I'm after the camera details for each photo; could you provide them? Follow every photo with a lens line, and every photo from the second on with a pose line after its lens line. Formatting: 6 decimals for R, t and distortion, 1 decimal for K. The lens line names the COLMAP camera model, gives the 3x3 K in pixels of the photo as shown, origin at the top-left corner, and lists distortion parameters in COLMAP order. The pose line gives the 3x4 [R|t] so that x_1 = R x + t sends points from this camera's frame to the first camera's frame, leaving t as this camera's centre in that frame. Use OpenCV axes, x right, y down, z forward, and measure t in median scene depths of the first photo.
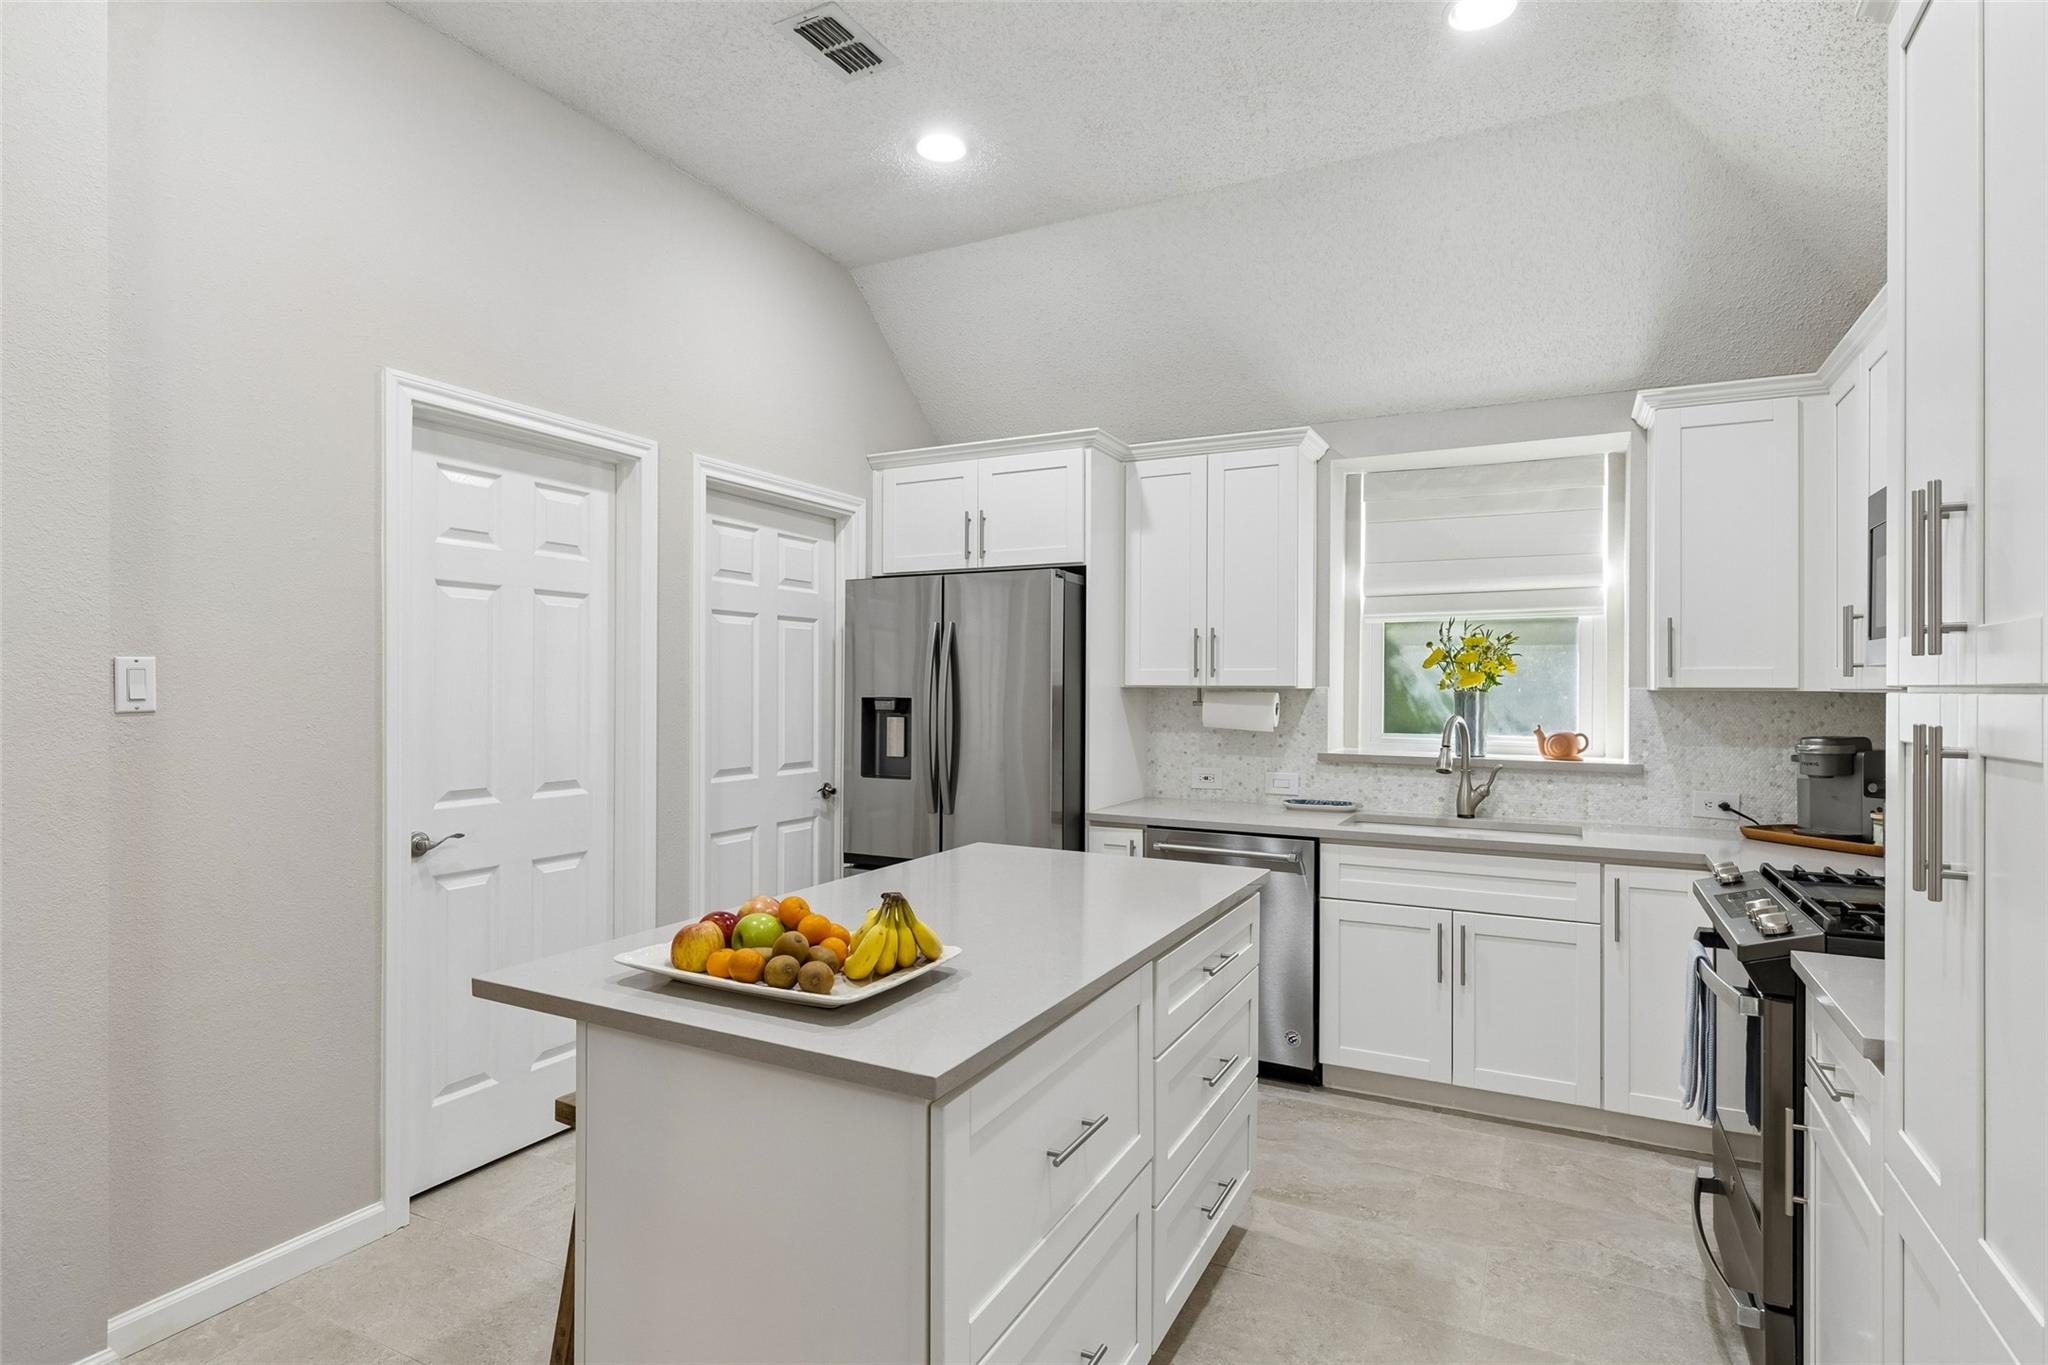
lens RADIAL K [[1049.4, 0, 1024.0], [0, 1049.4, 682.5], [0, 0, 1]] dist [0.004917, 0.000030]
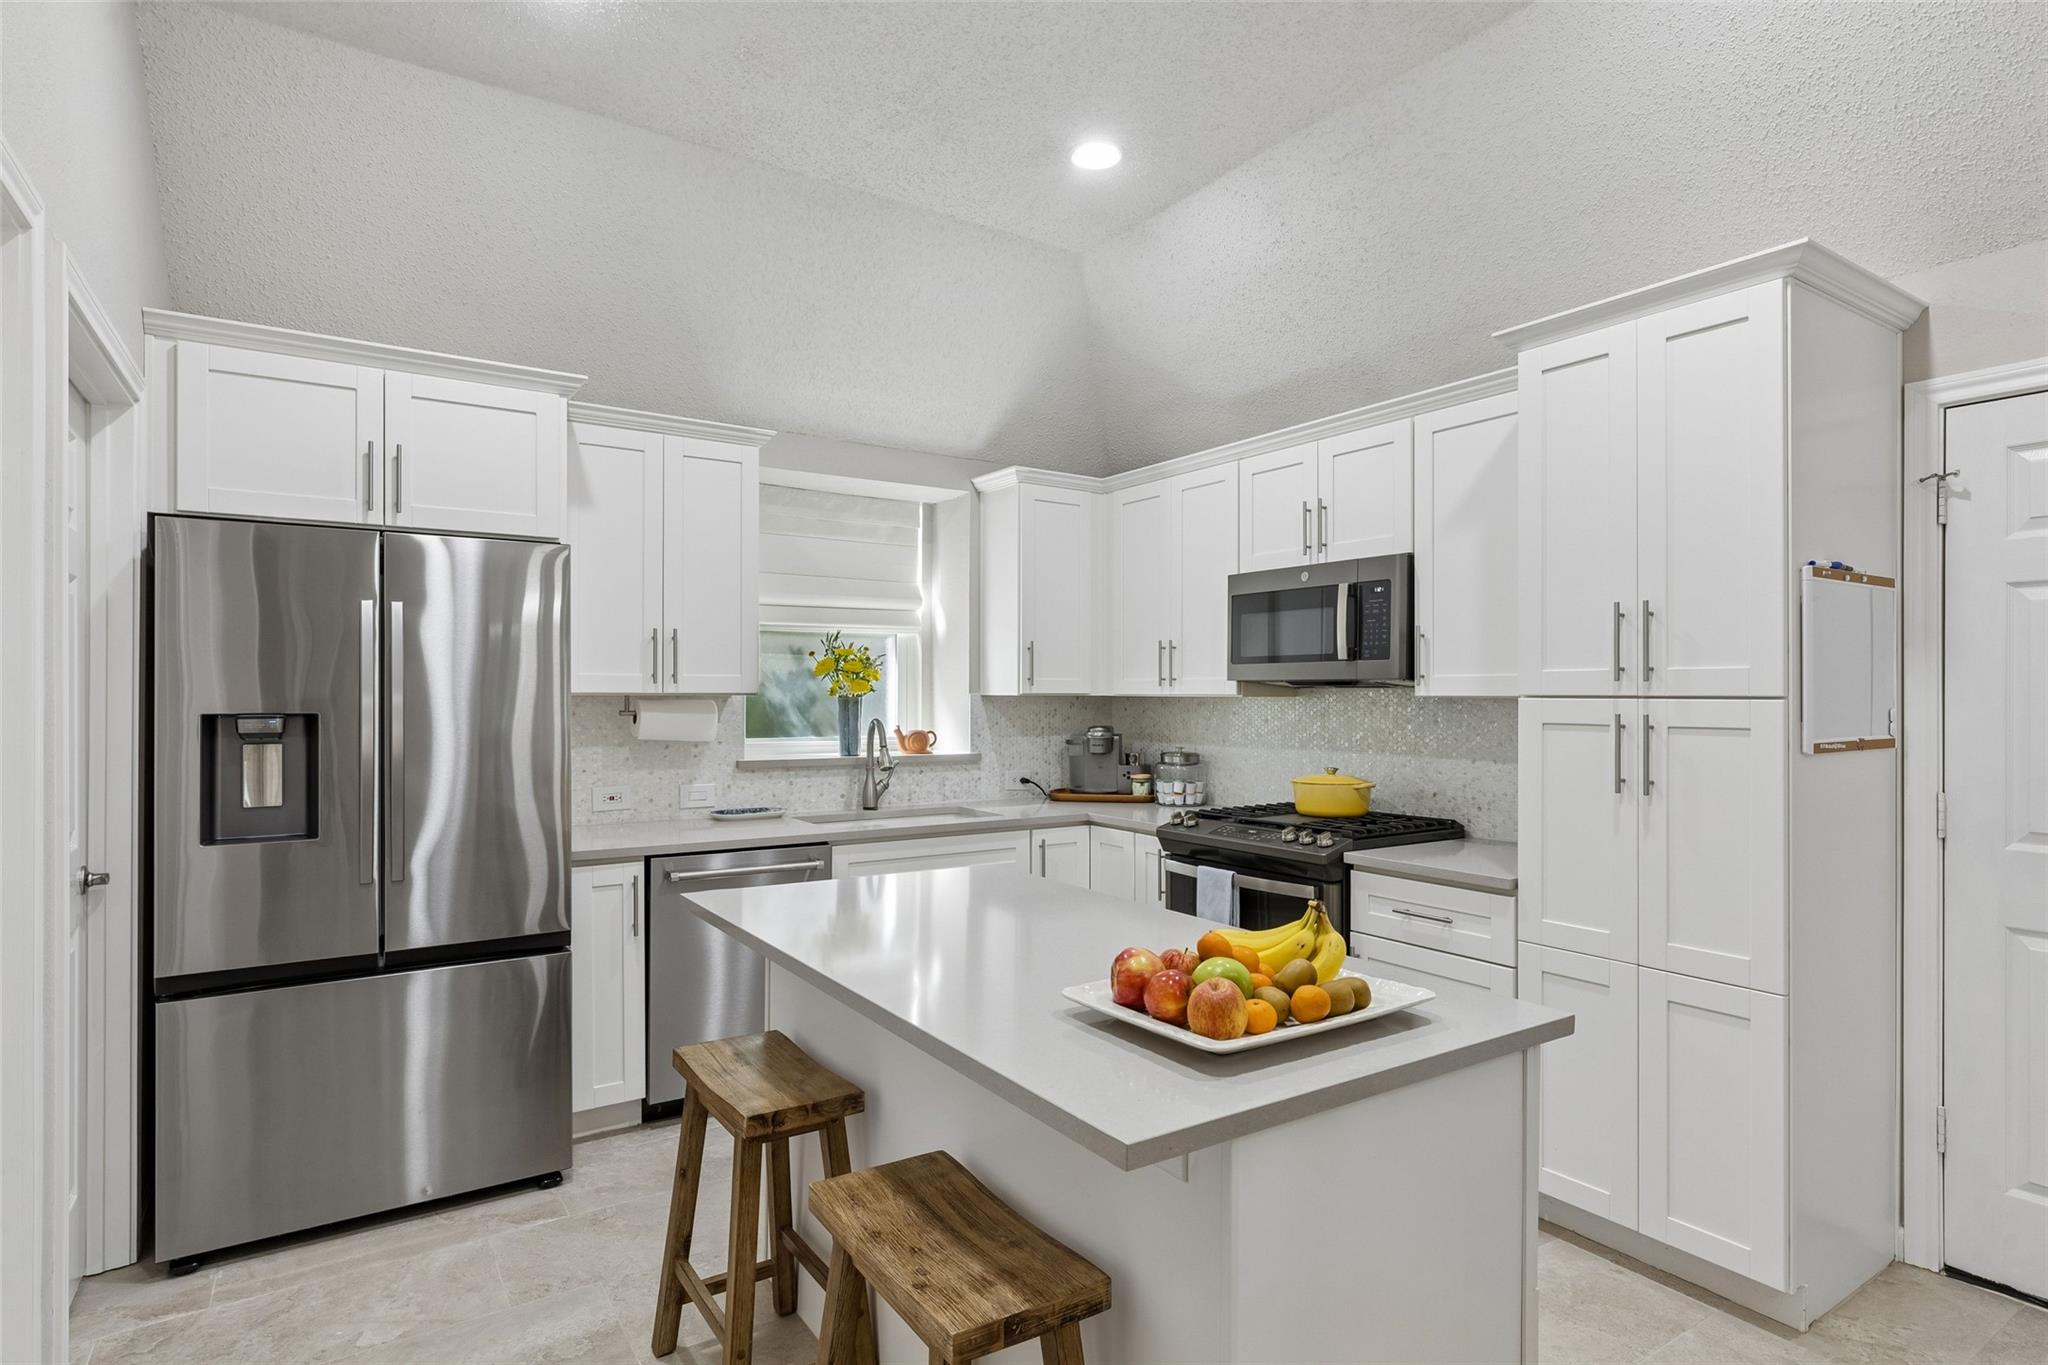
lens RADIAL K [[1054.5, 0, 1013.0], [0, 1054.5, 691.4], [0, 0, 1]] dist [0.004062, -0.000035]
pose [[0.495642, -0.002716, 0.868523, -0.482201], [-0.002612, 0.999986, 0.004617, -0.003376], [-0.868523, -0.004557, 0.495628, 0.310008]]
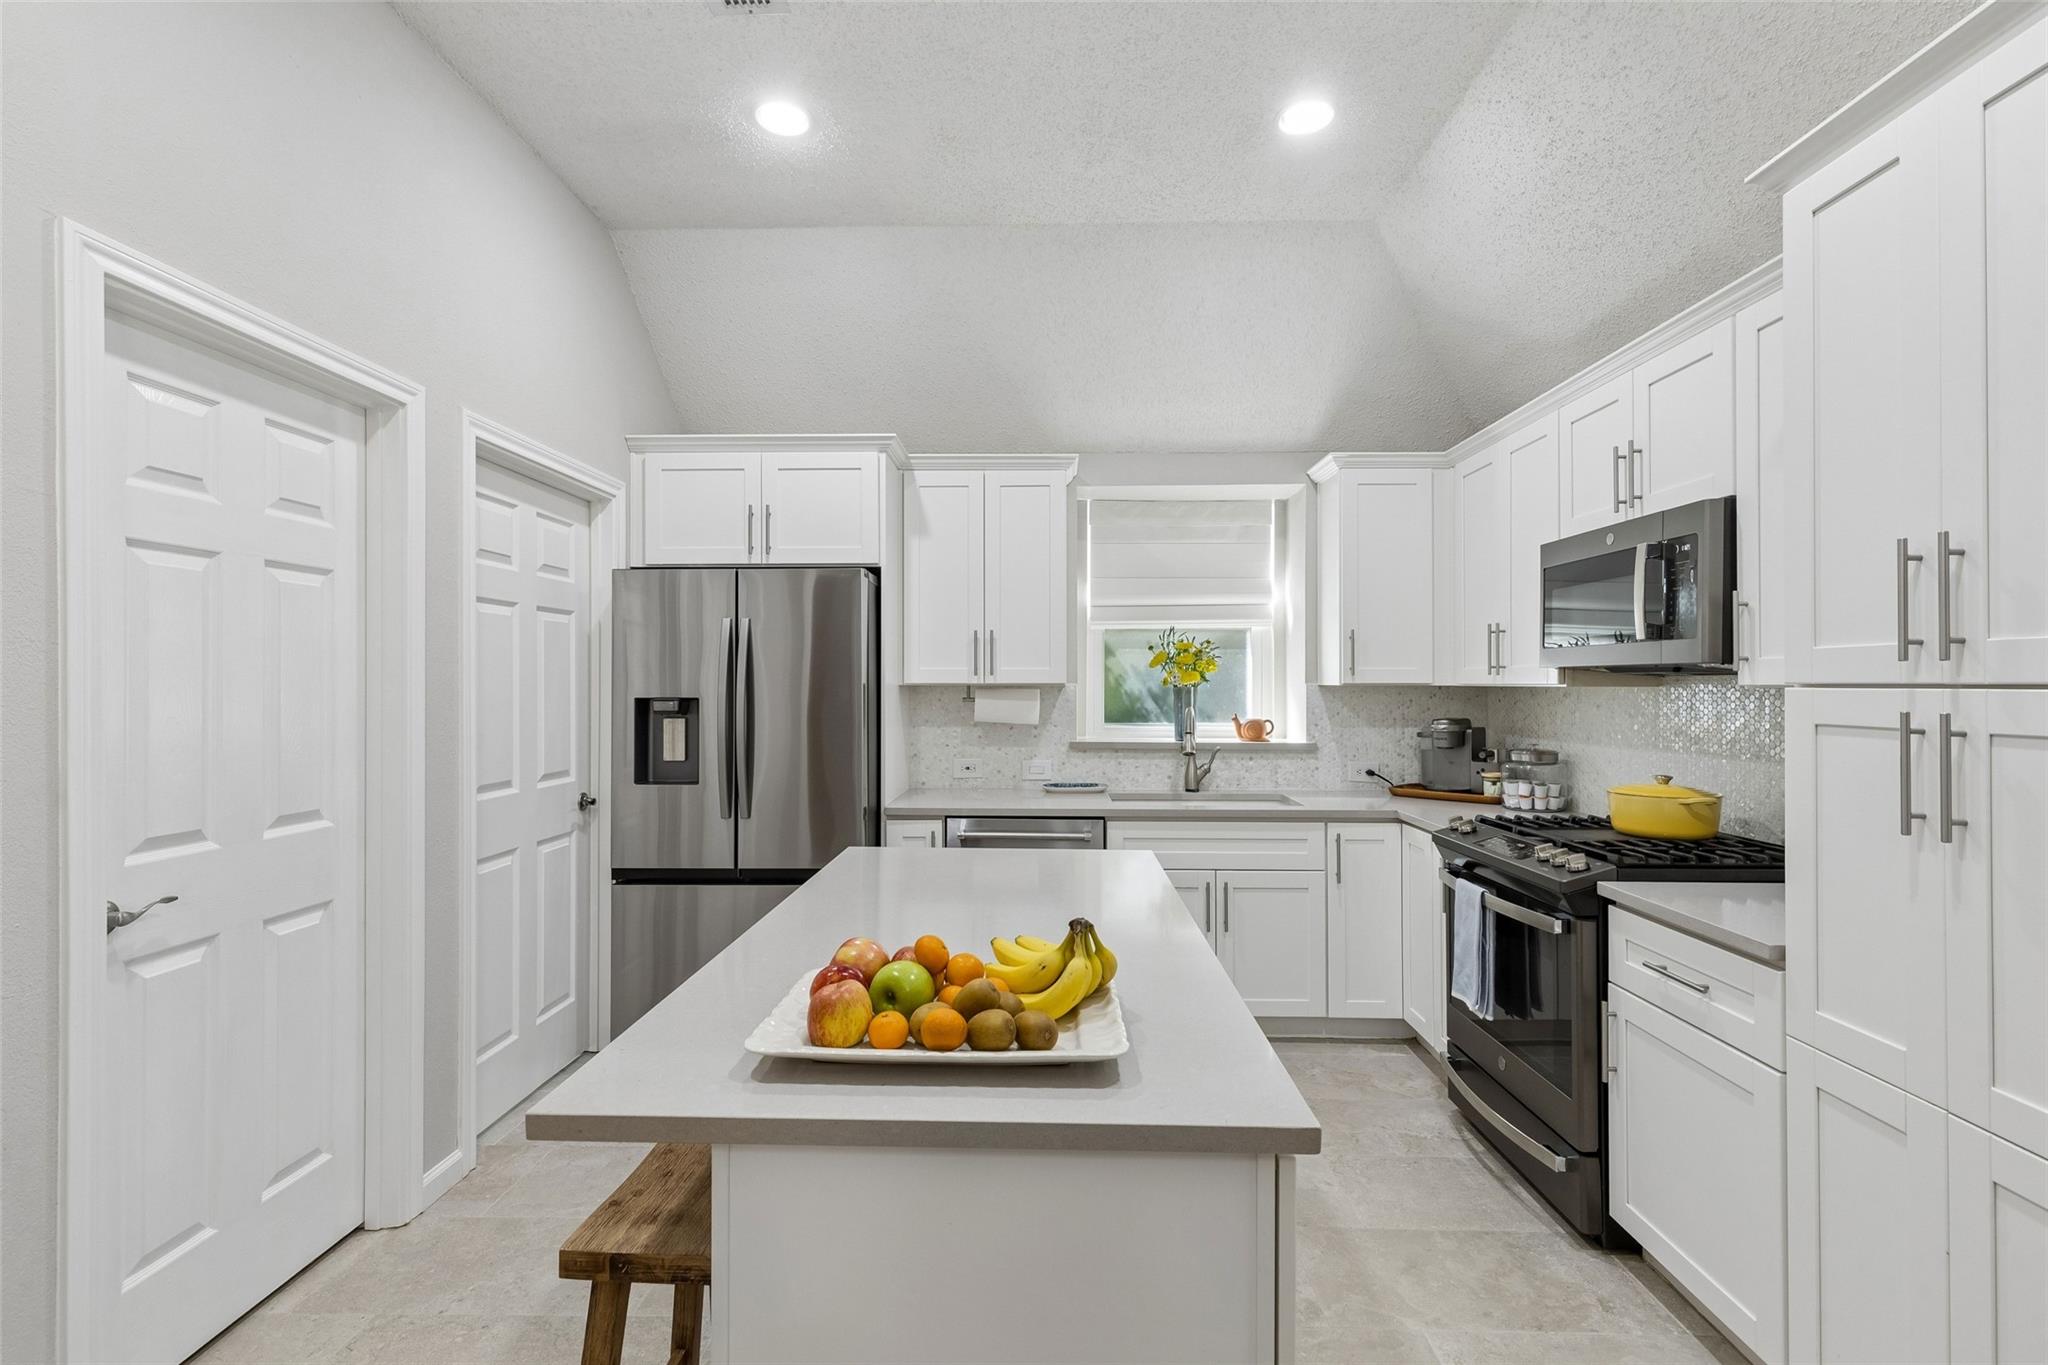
lens RADIAL K [[919.2, 0, 1029.4], [0, 919.2, 679.2], [0, 0, 1]] dist [0.011184, -0.001117]
pose [[0.899720, -0.002726, 0.436460, -0.208784], [0.002768, 0.999996, 0.000542, -0.001686], [-0.436460, 0.000720, 0.899724, 0.130498]]
